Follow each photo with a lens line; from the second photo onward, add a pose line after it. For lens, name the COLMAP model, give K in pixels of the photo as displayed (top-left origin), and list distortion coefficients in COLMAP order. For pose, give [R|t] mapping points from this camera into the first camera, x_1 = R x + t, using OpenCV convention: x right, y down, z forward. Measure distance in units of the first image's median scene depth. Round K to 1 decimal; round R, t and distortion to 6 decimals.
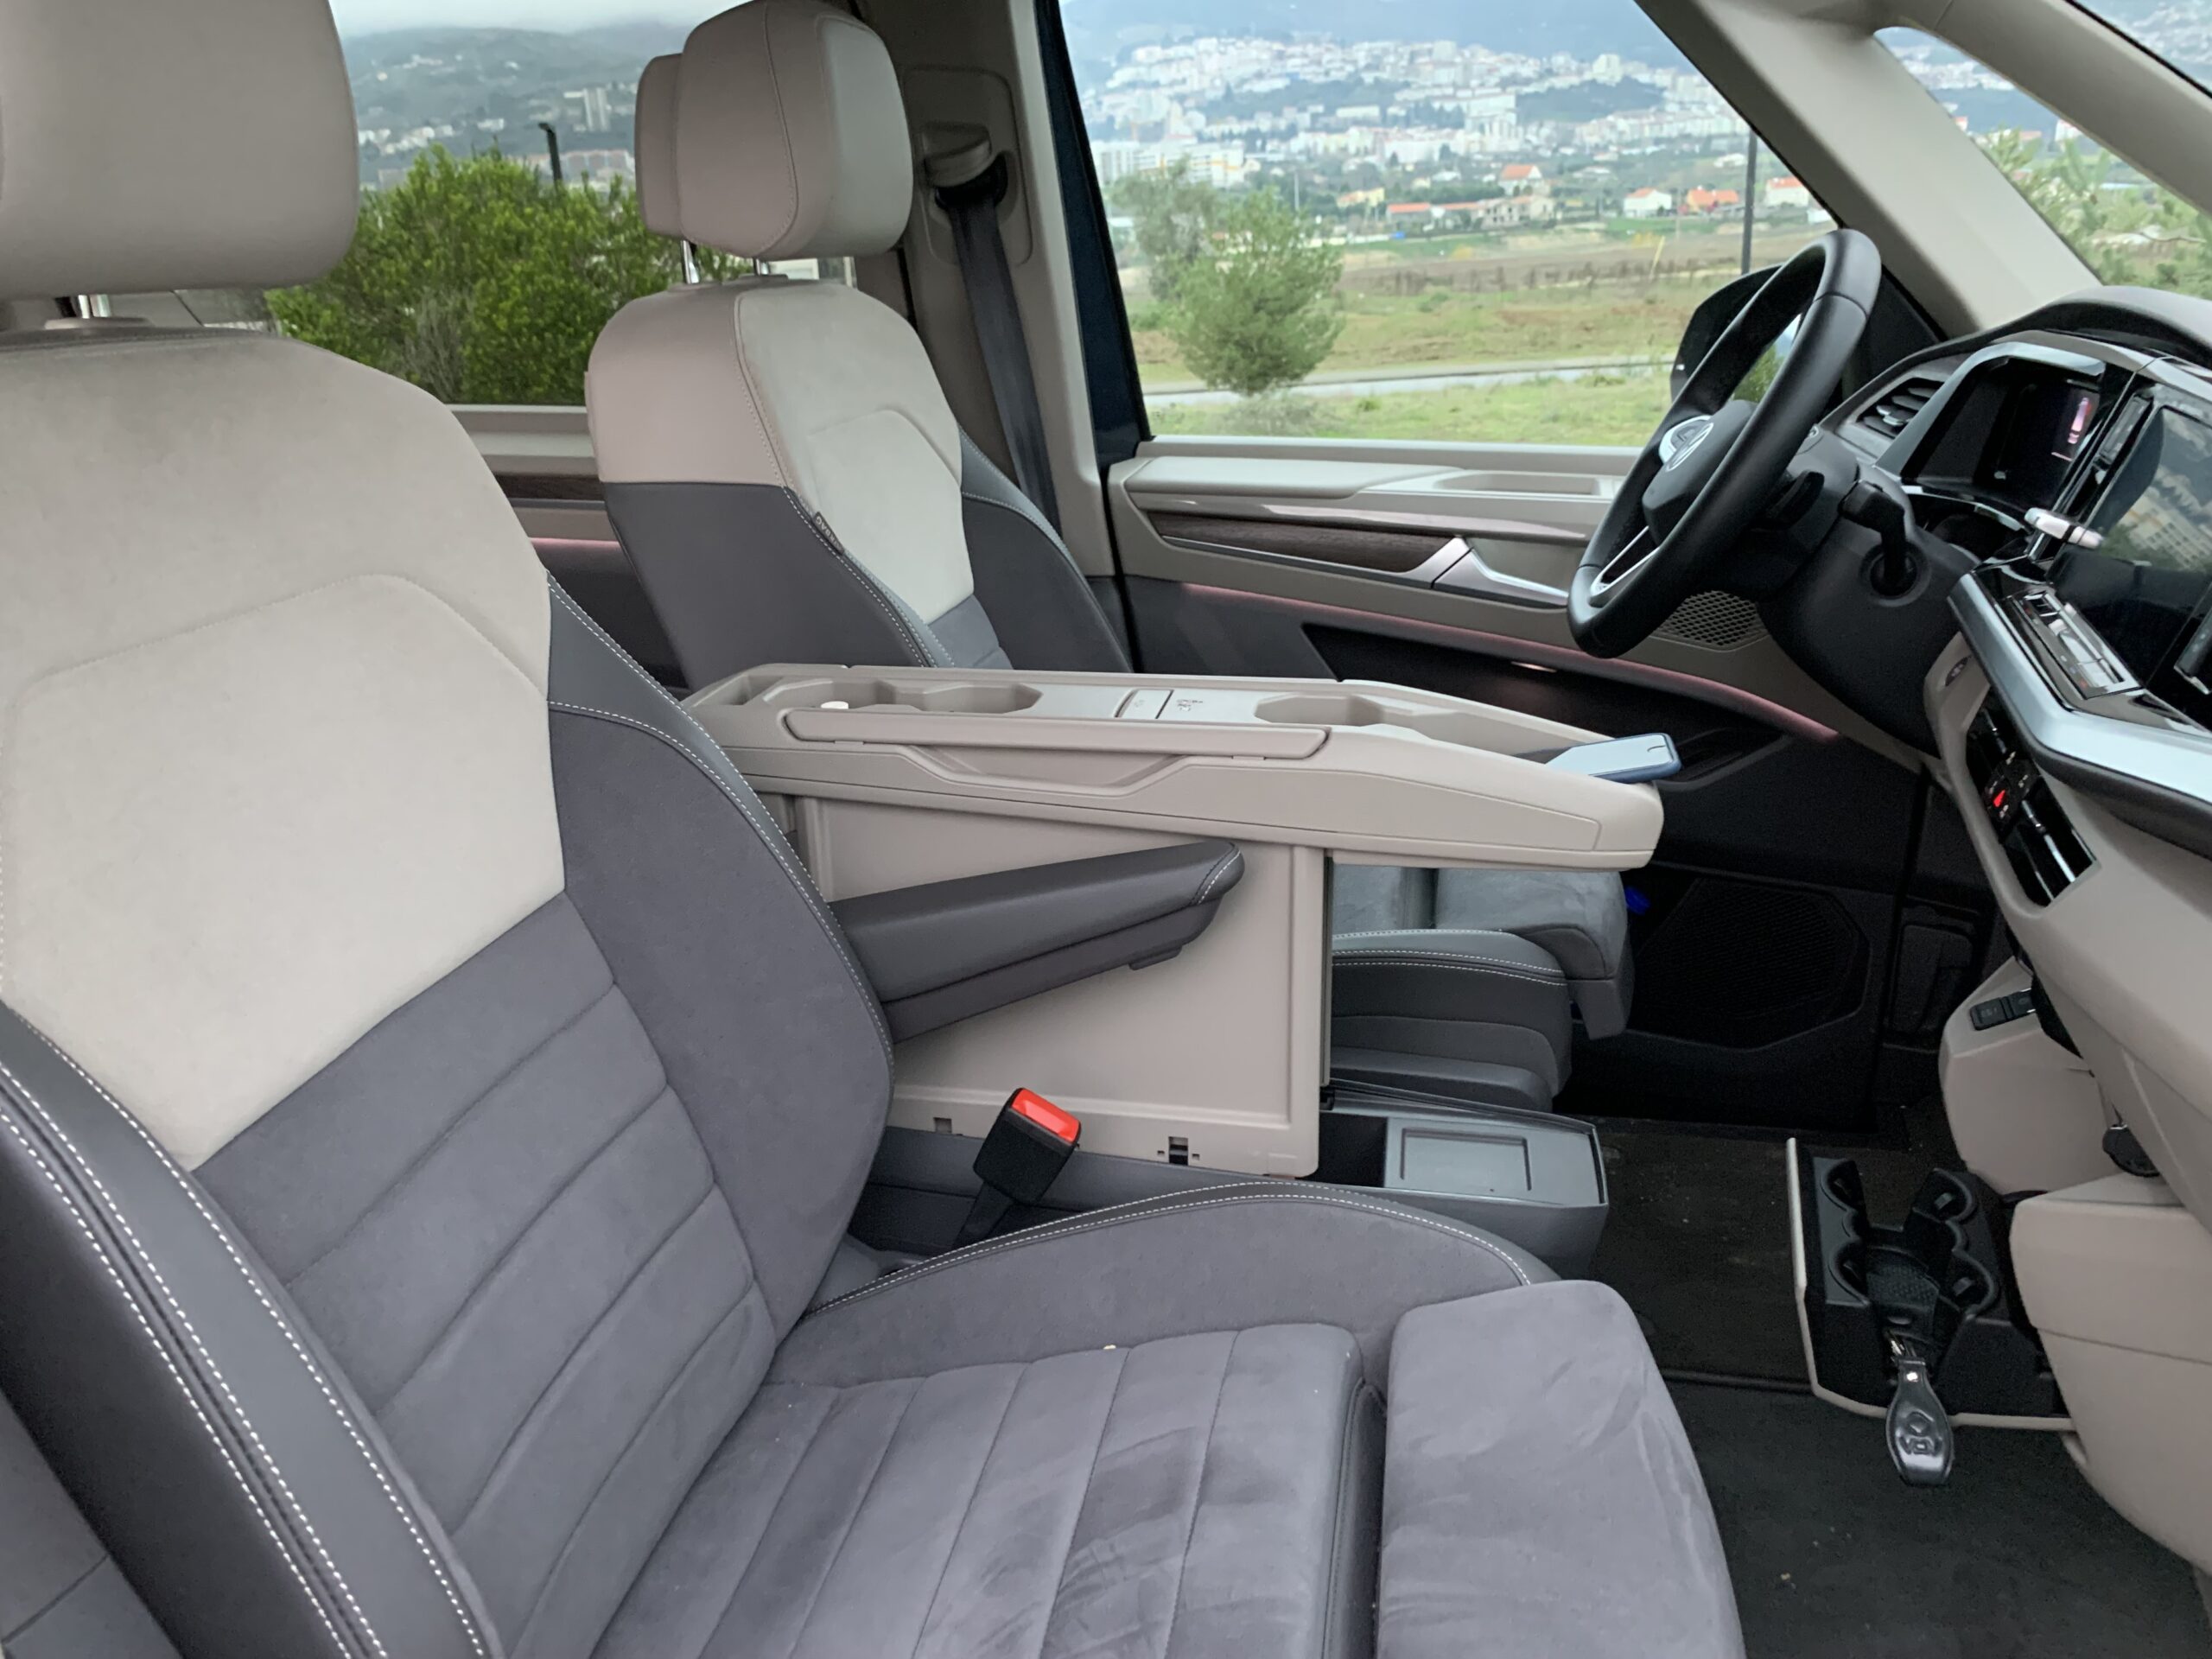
lens RADIAL K [[1706.9, 0, 1106.0], [0, 1706.9, 829.5], [0, 0, 1]] dist [0.006310, -0.001416]
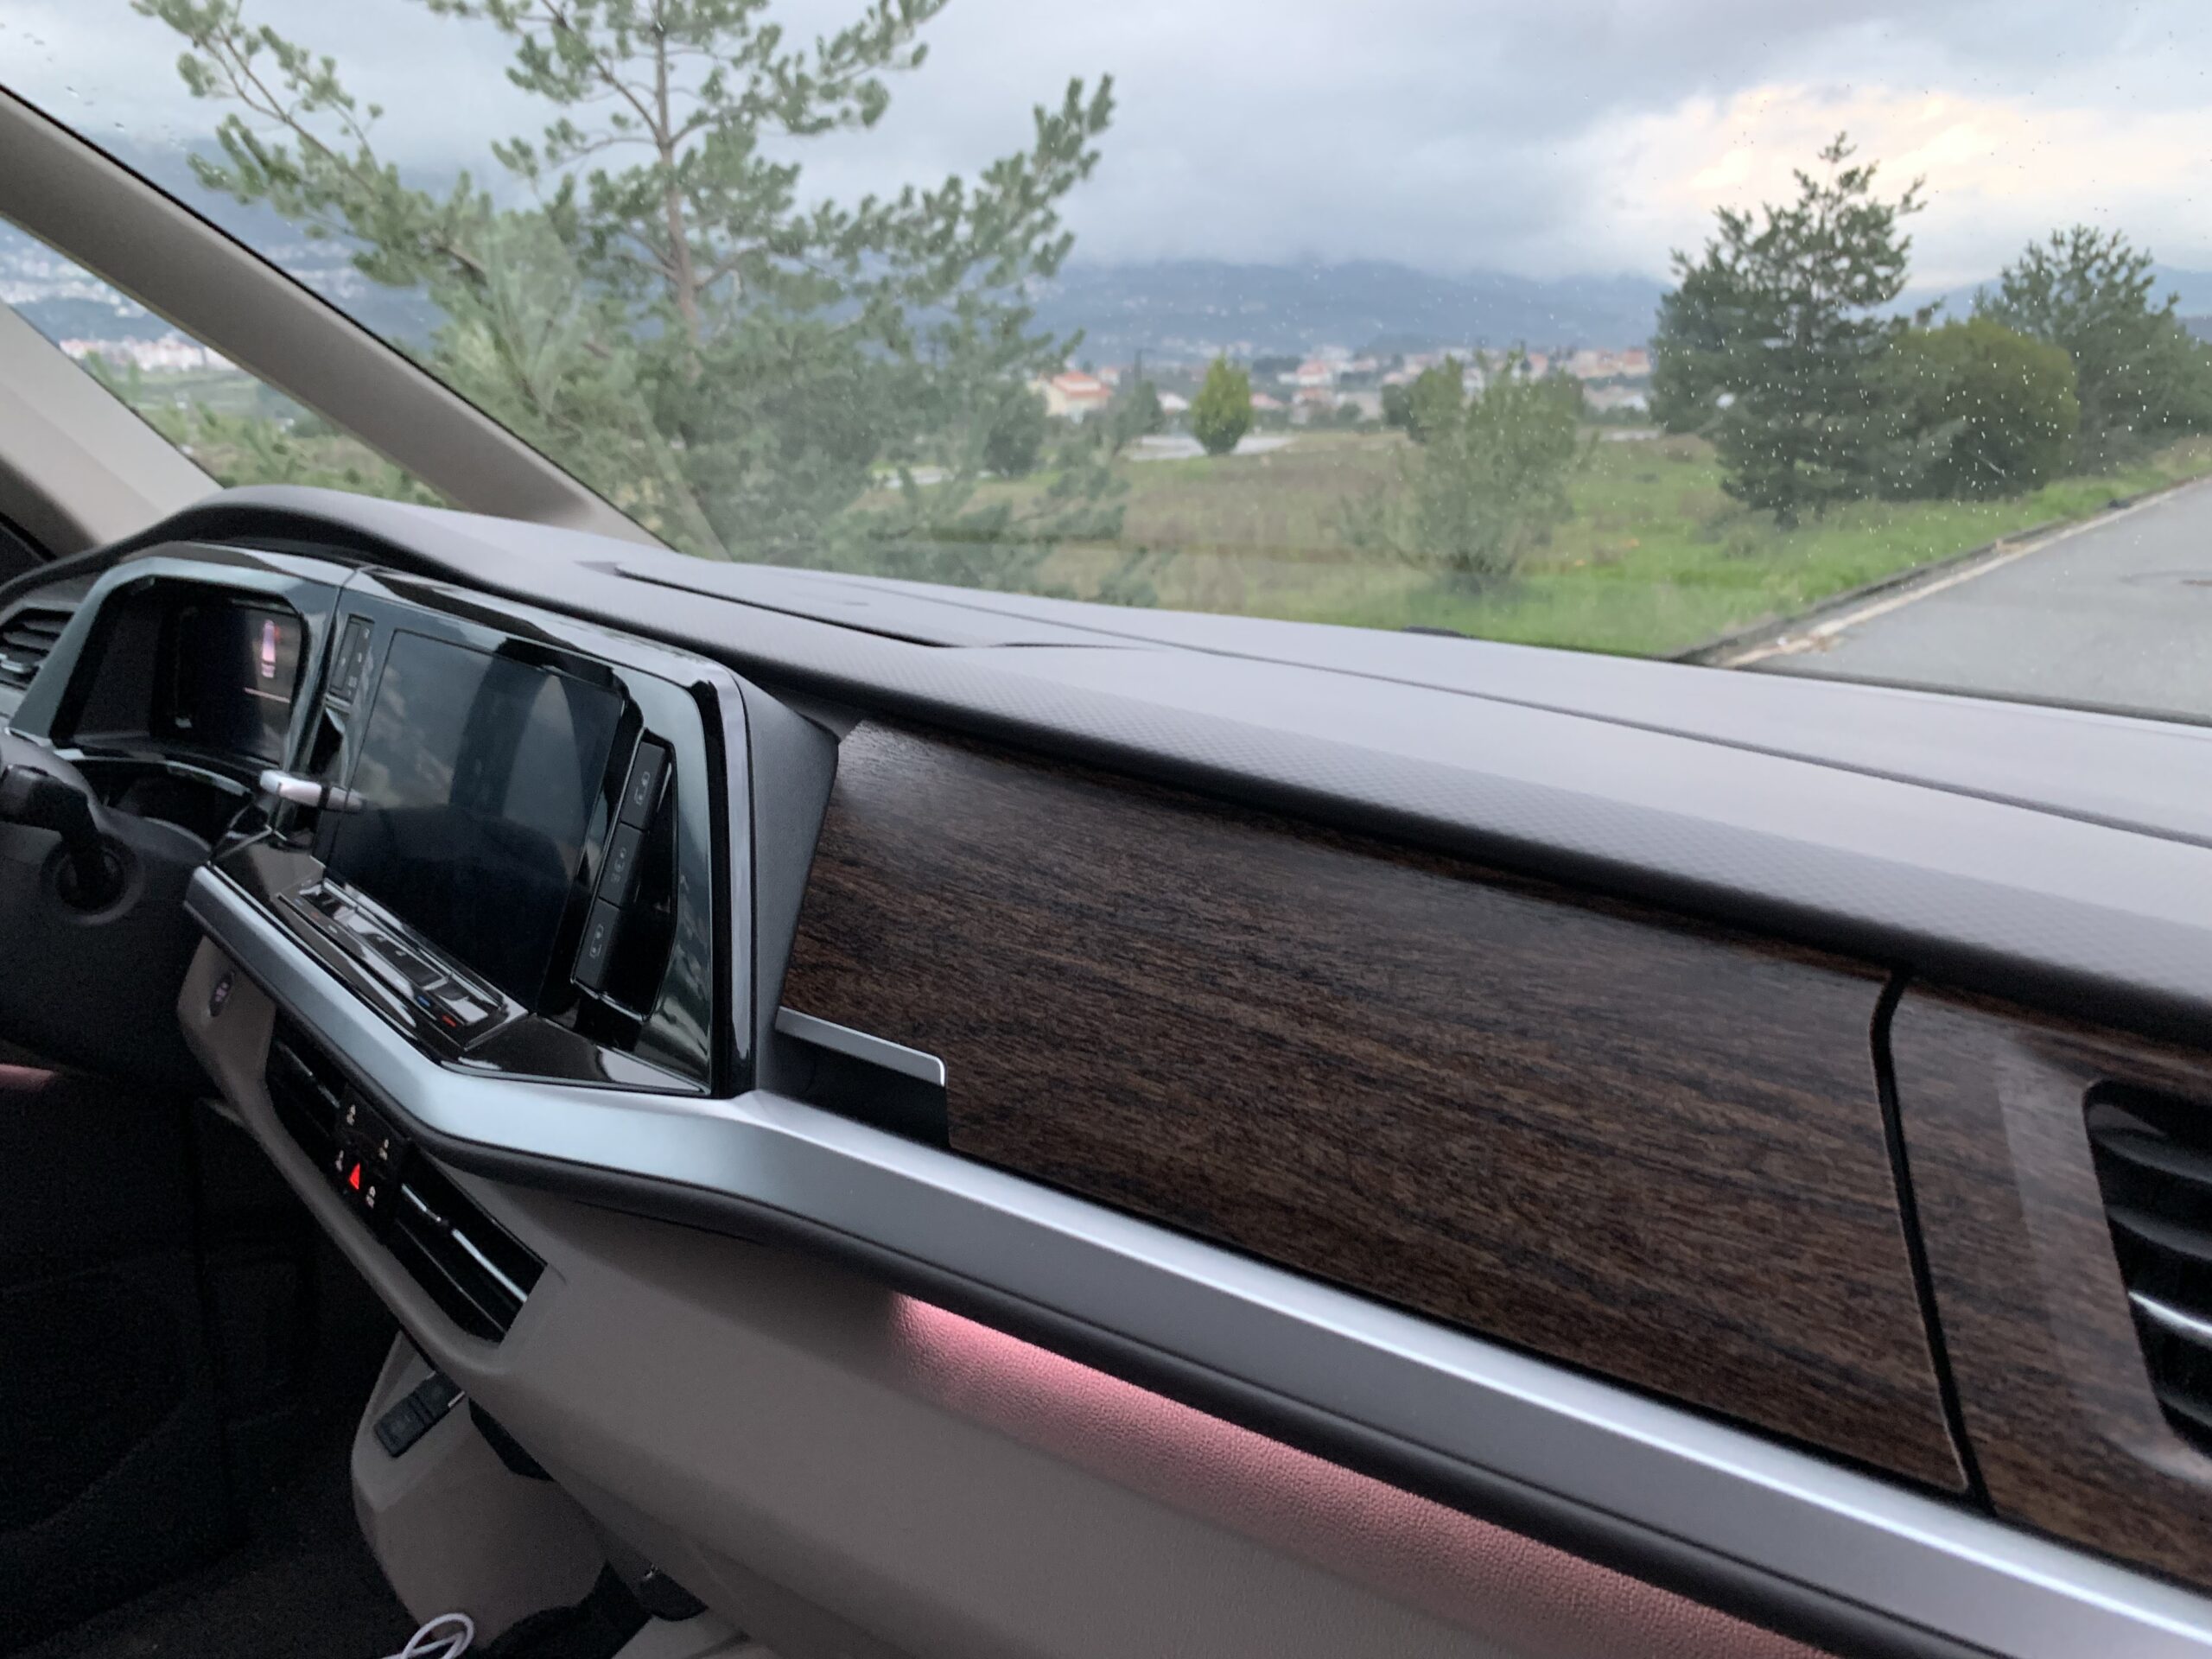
lens RADIAL K [[1706.9, 0, 1106.0], [0, 1706.9, 829.5], [0, 0, 1]] dist [0.006310, -0.001416]
pose [[0.533317, -0.174891, 0.827639, 0.106454], [0.270573, 0.962263, 0.028986, -0.080382], [-0.801475, 0.208478, 0.560512, 0.273259]]
